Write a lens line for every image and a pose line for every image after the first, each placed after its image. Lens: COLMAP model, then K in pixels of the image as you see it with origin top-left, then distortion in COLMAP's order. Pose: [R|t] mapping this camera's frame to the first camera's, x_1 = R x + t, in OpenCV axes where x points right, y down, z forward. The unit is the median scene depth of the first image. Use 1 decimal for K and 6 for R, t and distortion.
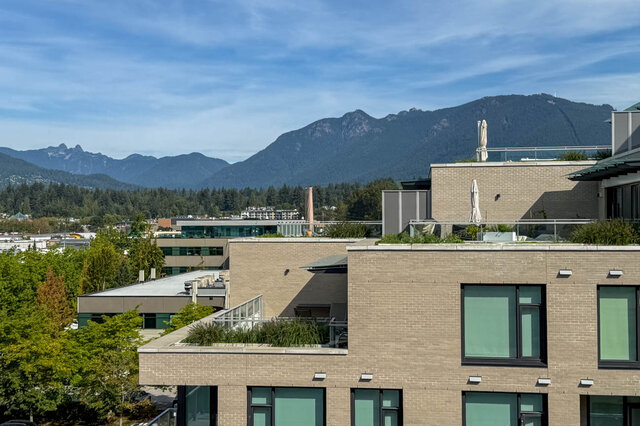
lens RADIAL K [[825.5, 0, 319.9], [0, 825.5, 209.7], [0, 0, 1]] dist [0.134610, 0.000000]
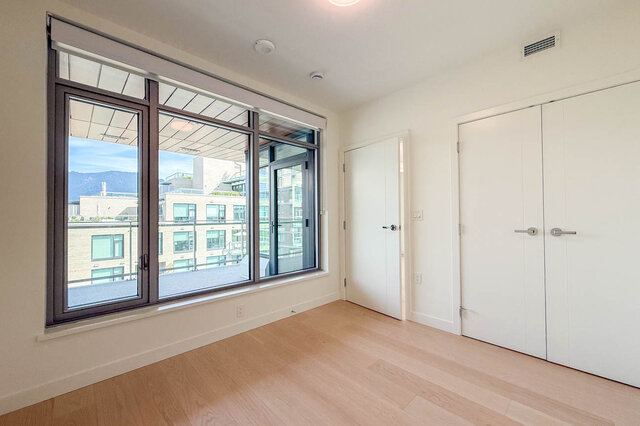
lens RADIAL K [[260.5, 0, 313.9], [0, 260.5, 215.1], [0, 0, 1]] dist [0.003199, -0.000562]
pose [[0.654277, 0.006952, 0.756223, -0.023471], [-0.007519, 0.999968, -0.002688, 0.009444], [-0.756218, -0.003928, 0.654308, -0.250251]]
